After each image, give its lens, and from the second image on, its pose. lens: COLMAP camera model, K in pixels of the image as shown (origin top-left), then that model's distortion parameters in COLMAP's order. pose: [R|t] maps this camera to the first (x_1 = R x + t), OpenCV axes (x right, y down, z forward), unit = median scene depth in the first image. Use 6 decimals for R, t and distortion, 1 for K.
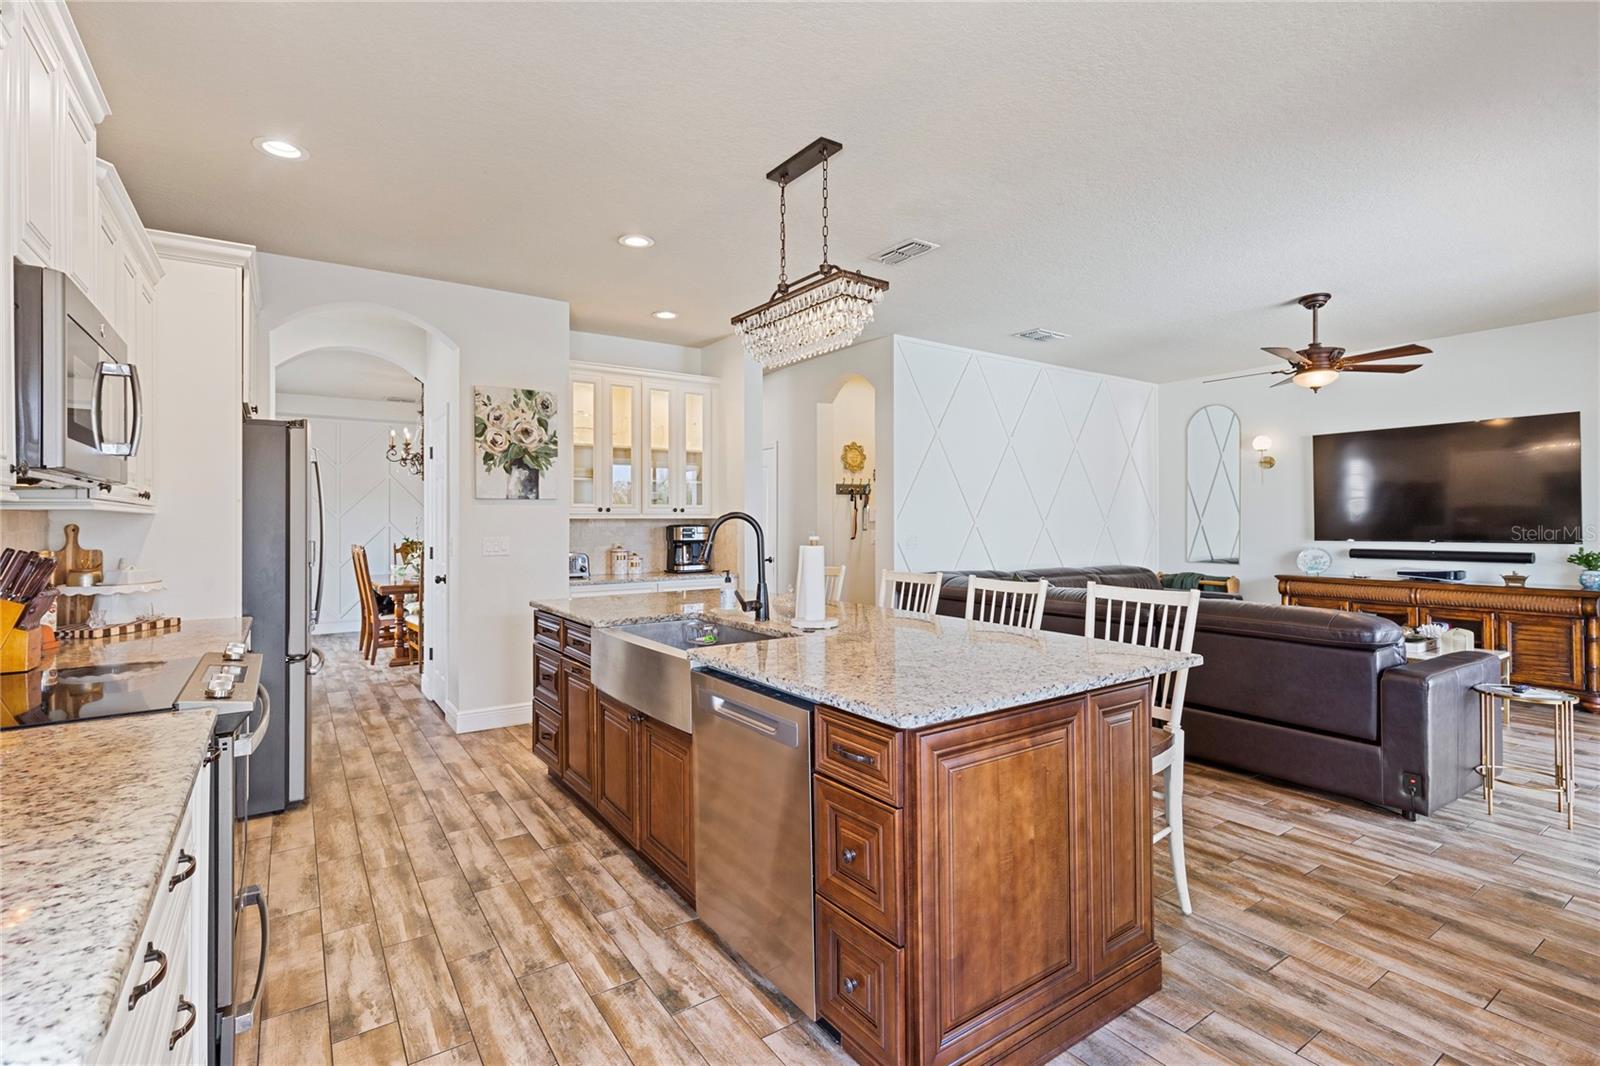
lens RADIAL K [[744.2, 0, 792.9], [0, 744.2, 518.2], [0, 0, 1]] dist [0.001621, 0.000656]
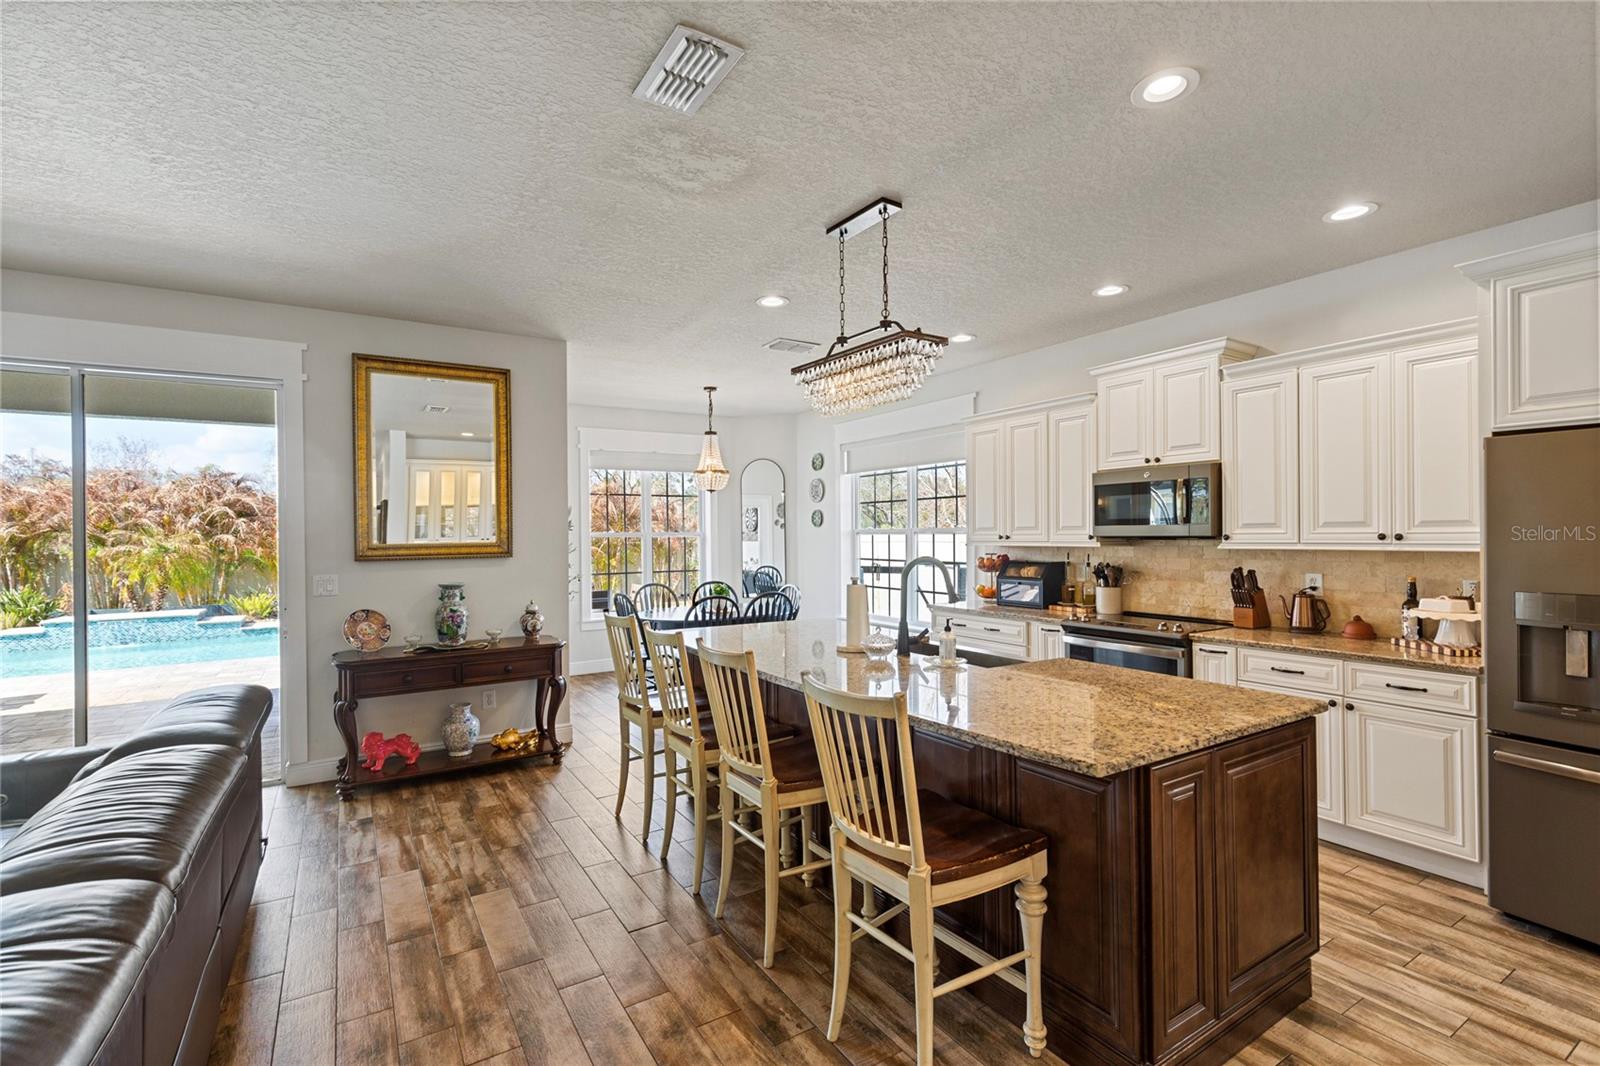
lens RADIAL K [[722.0, 0, 796.6], [0, 722.0, 534.0], [0, 0, 1]] dist [0.003399, -0.000014]
pose [[-0.999270, 0.012958, 0.035928, 0.045427], [0.012749, 0.999901, -0.006038, -0.022390], [-0.036003, -0.005575, -0.999336, 1.245188]]
